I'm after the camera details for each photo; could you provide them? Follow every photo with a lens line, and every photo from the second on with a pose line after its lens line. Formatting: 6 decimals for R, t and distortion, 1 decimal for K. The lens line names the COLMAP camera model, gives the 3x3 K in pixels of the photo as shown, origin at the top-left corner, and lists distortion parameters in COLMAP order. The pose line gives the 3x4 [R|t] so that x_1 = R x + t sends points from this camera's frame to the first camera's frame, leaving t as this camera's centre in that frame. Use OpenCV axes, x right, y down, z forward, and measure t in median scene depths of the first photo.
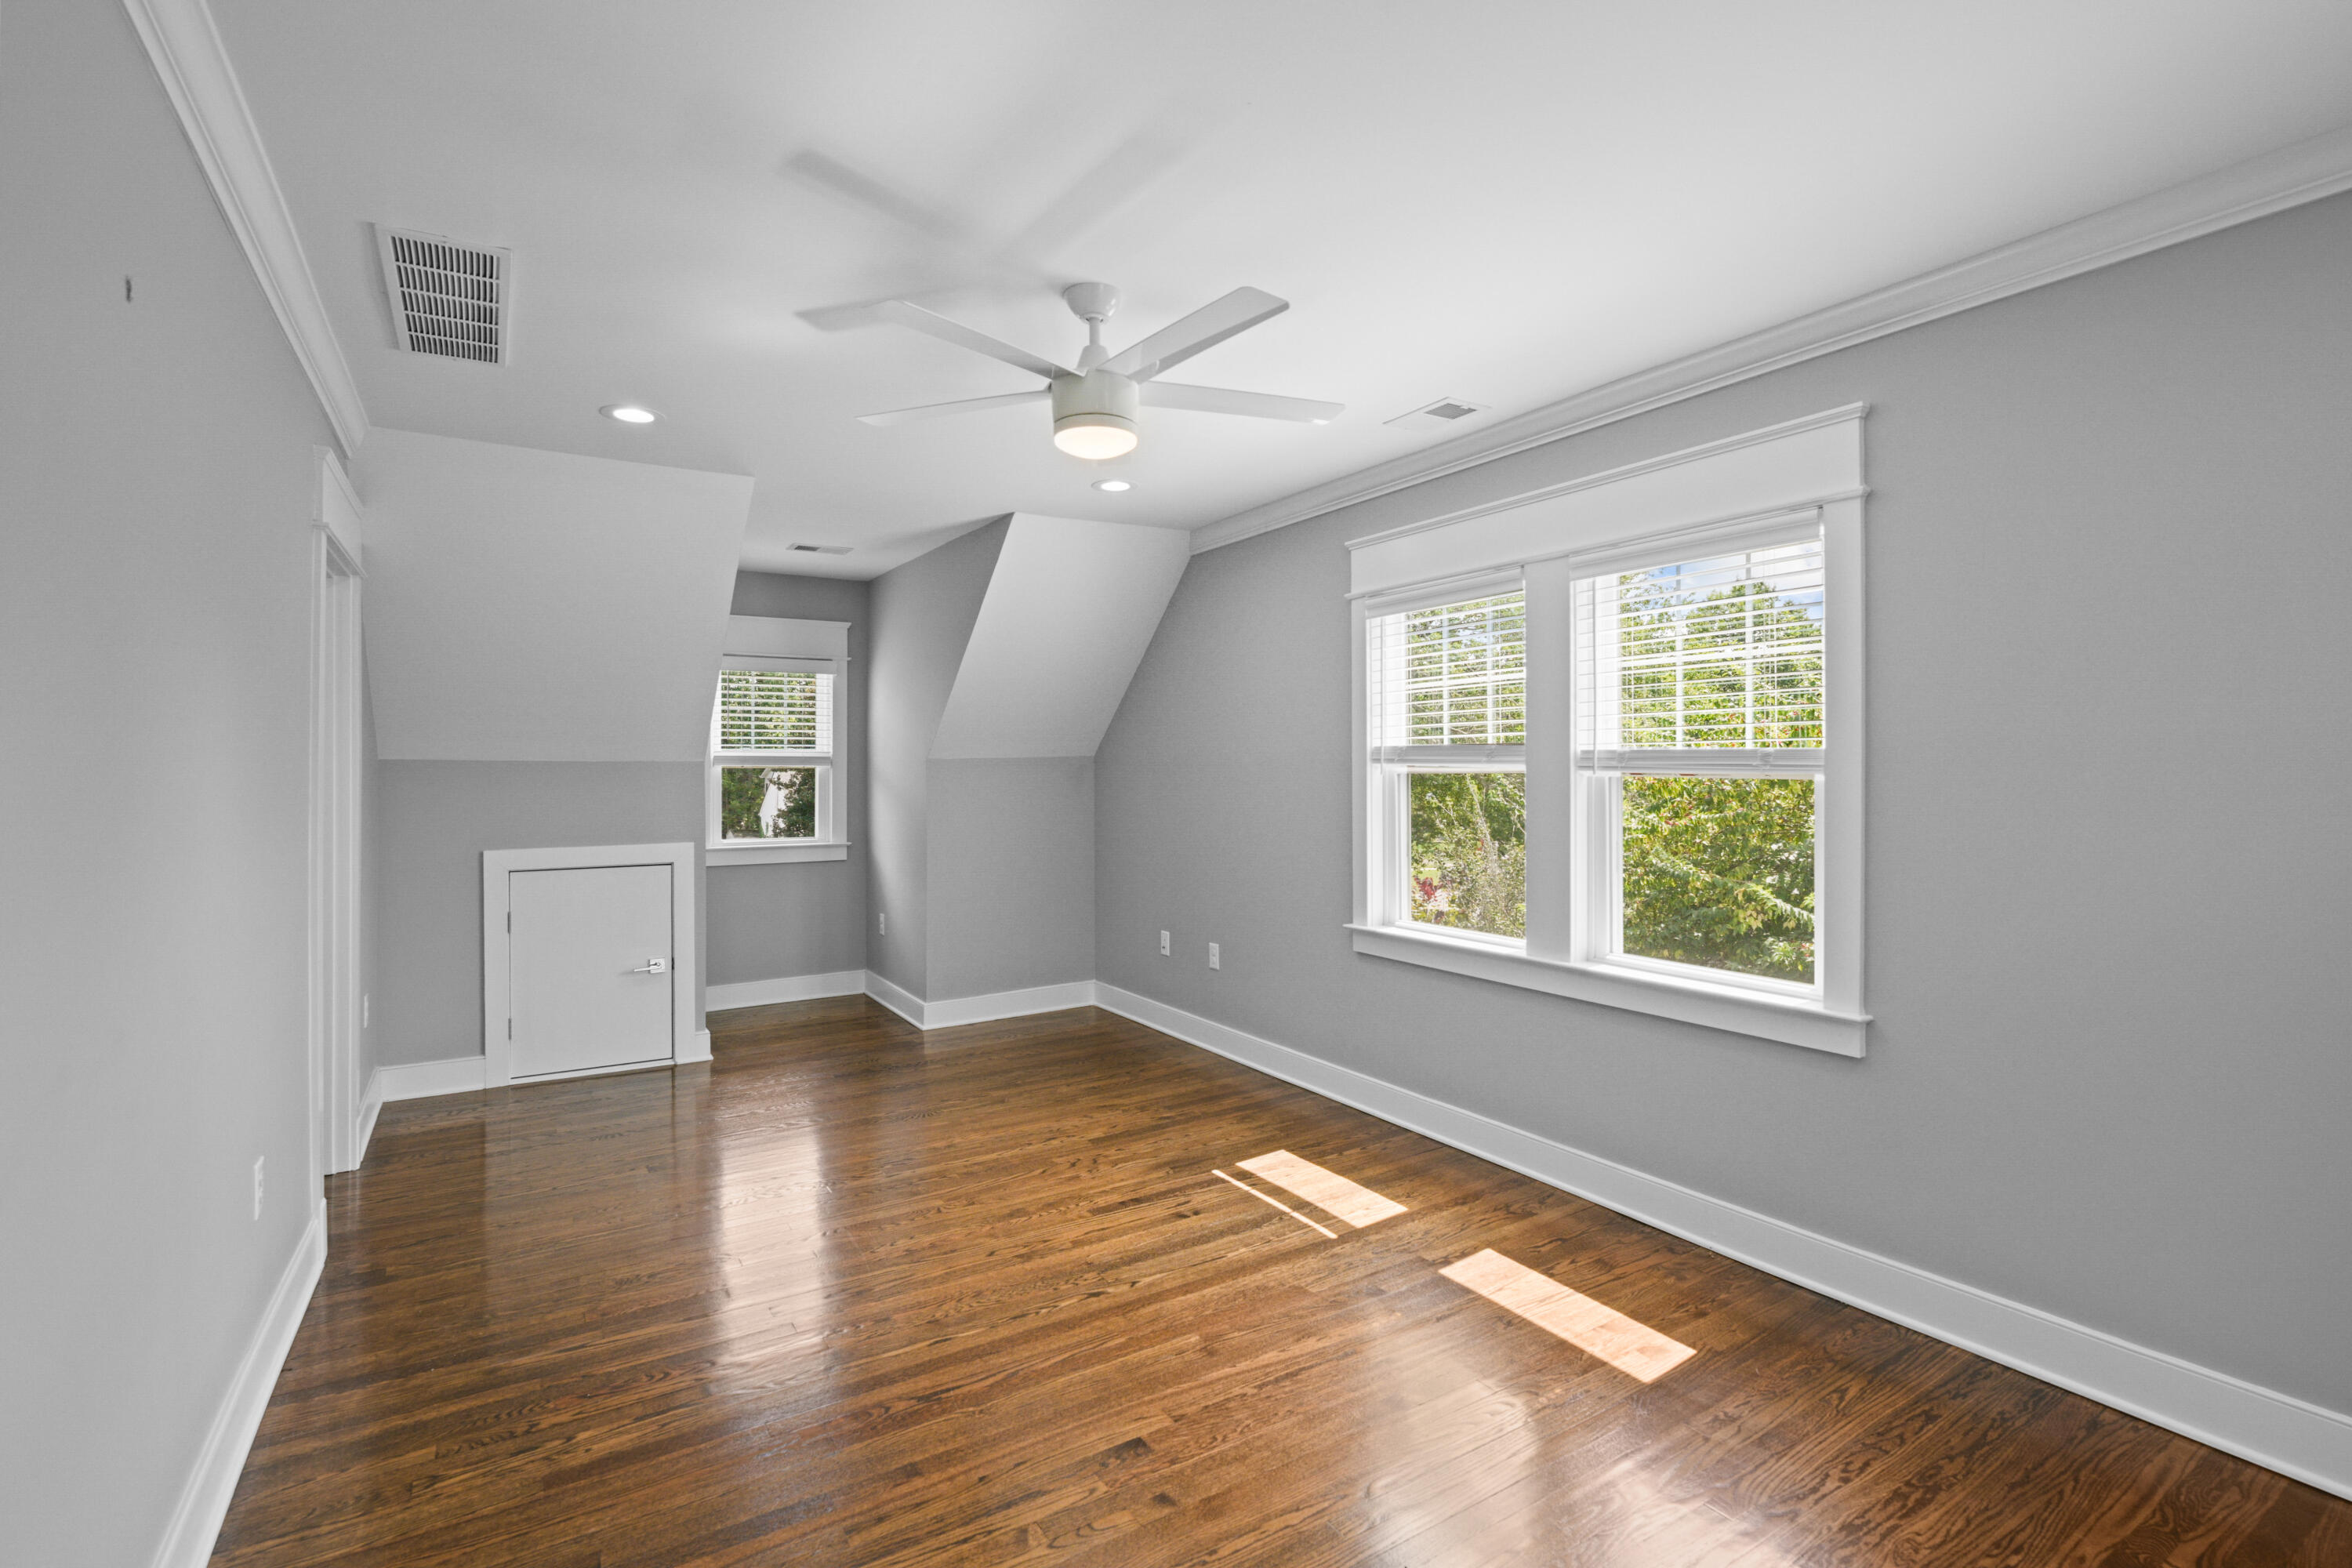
lens RADIAL K [[1079.0, 0, 1171.5], [0, 1079.0, 770.2], [0, 0, 1]] dist [-0.011796, 0.001596]
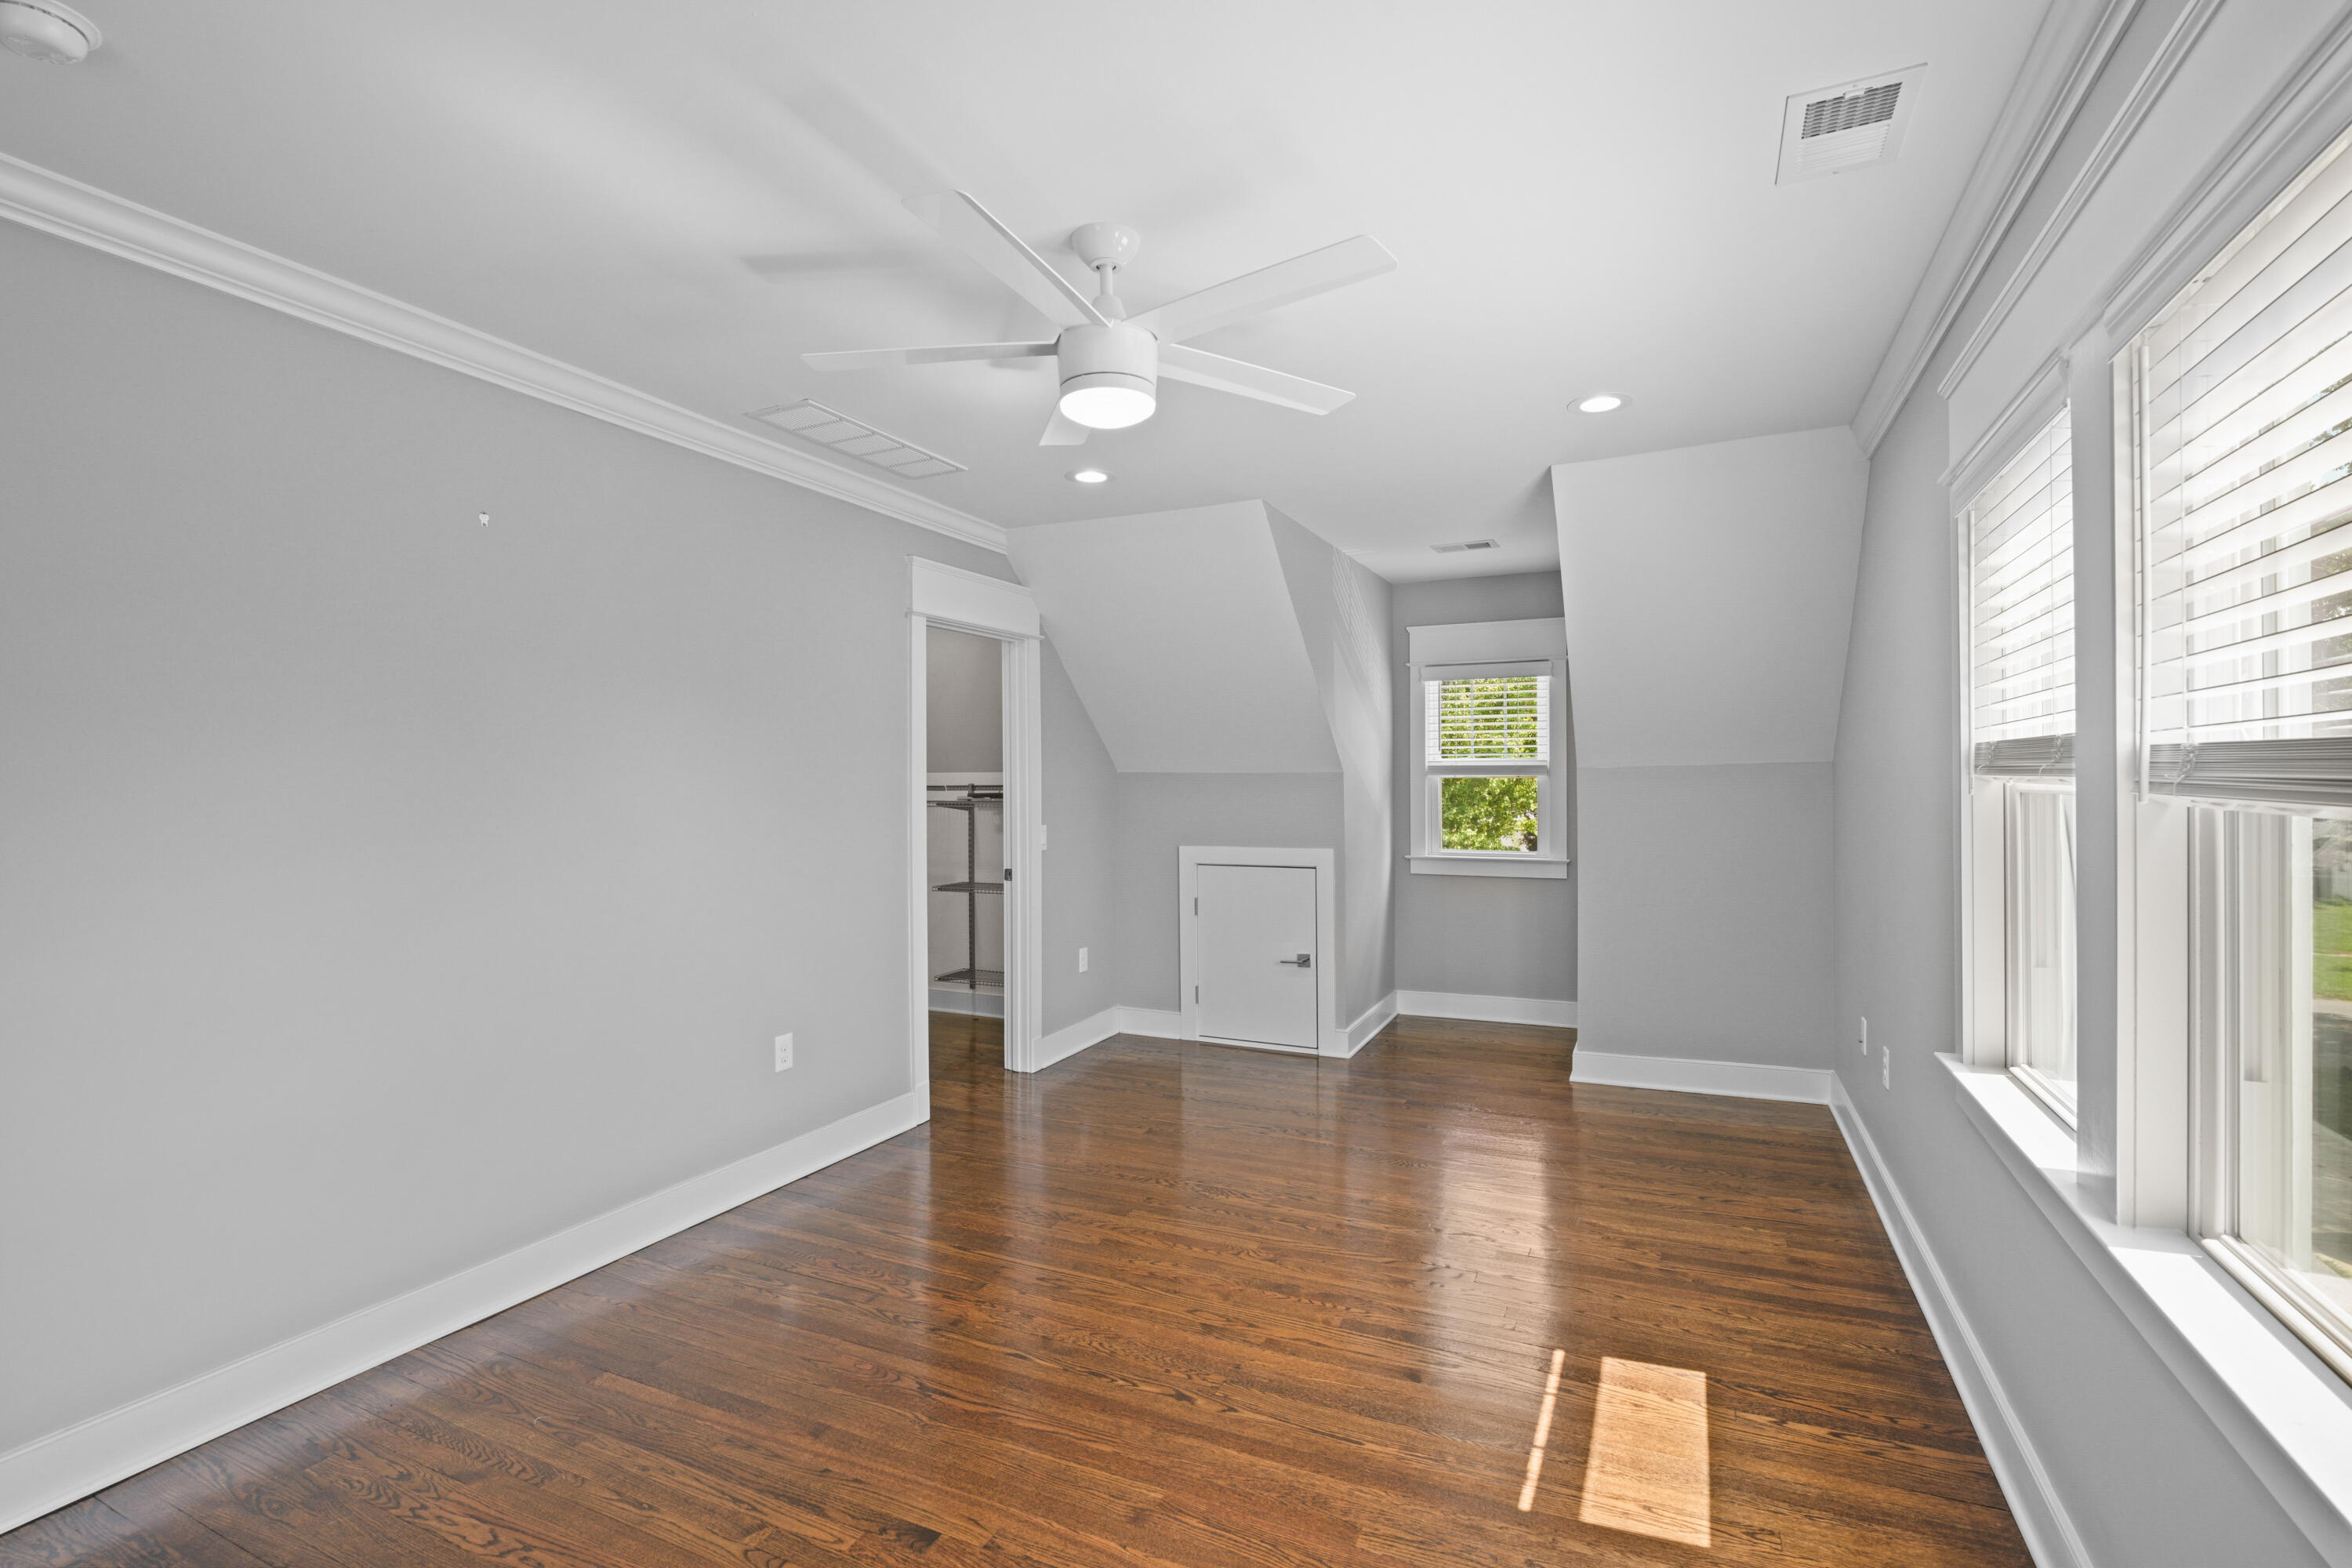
lens RADIAL K [[1079.0, 0, 1183.5], [0, 1079.0, 784.5], [0, 0, 1]] dist [-0.011796, 0.001596]
pose [[0.546803, 0.006165, -0.837238, 0.530279], [-0.000170, 0.999974, 0.007252, -0.005519], [0.837261, -0.003823, 0.546790, 0.440587]]
